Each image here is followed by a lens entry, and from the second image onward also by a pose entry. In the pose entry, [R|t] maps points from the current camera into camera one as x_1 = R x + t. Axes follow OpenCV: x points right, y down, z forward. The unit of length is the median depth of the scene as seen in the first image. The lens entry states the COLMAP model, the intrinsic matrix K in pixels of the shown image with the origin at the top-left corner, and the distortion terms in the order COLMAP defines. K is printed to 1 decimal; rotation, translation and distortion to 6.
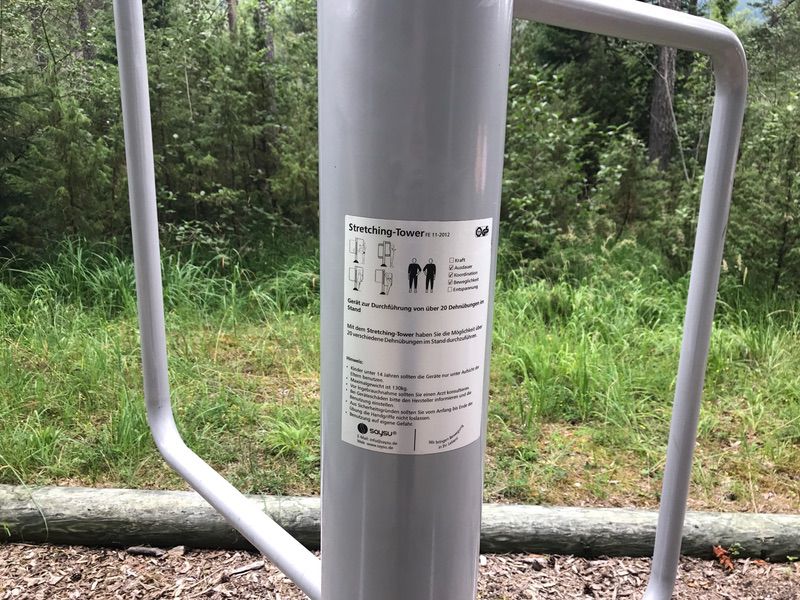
lens RADIAL K [[679.6, 0, 379.0], [0, 679.6, 301.4], [0, 0, 1]] dist [-0.002682, -0.005759]
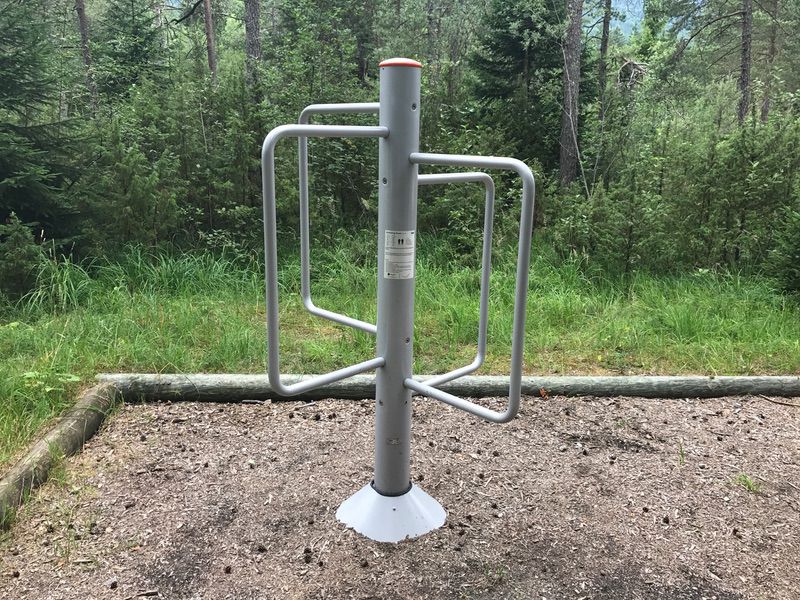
lens RADIAL K [[679.6, 0, 379.0], [0, 679.6, 301.4], [0, 0, 1]] dist [-0.002682, -0.005759]
pose [[0.997801, -0.016804, 0.064119, -0.066267], [0.017398, 0.999811, -0.008719, 0.068949], [-0.063961, 0.009815, 0.997904, -0.615679]]
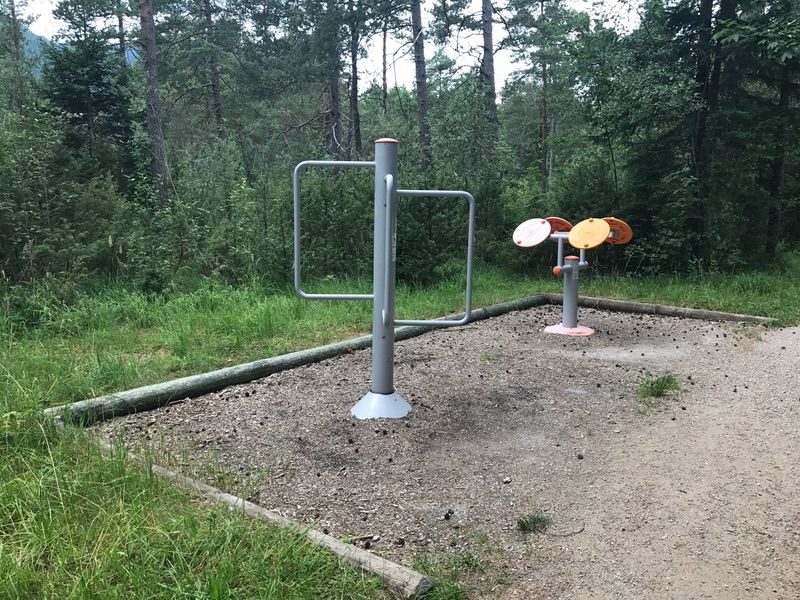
lens RADIAL K [[679.6, 0, 379.0], [0, 679.6, 301.4], [0, 0, 1]] dist [-0.002682, -0.005759]
pose [[0.602548, -0.125552, 0.788145, -1.099598], [0.200446, 0.979701, 0.002823, 0.106609], [-0.772501, 0.156279, 0.615483, -0.648889]]
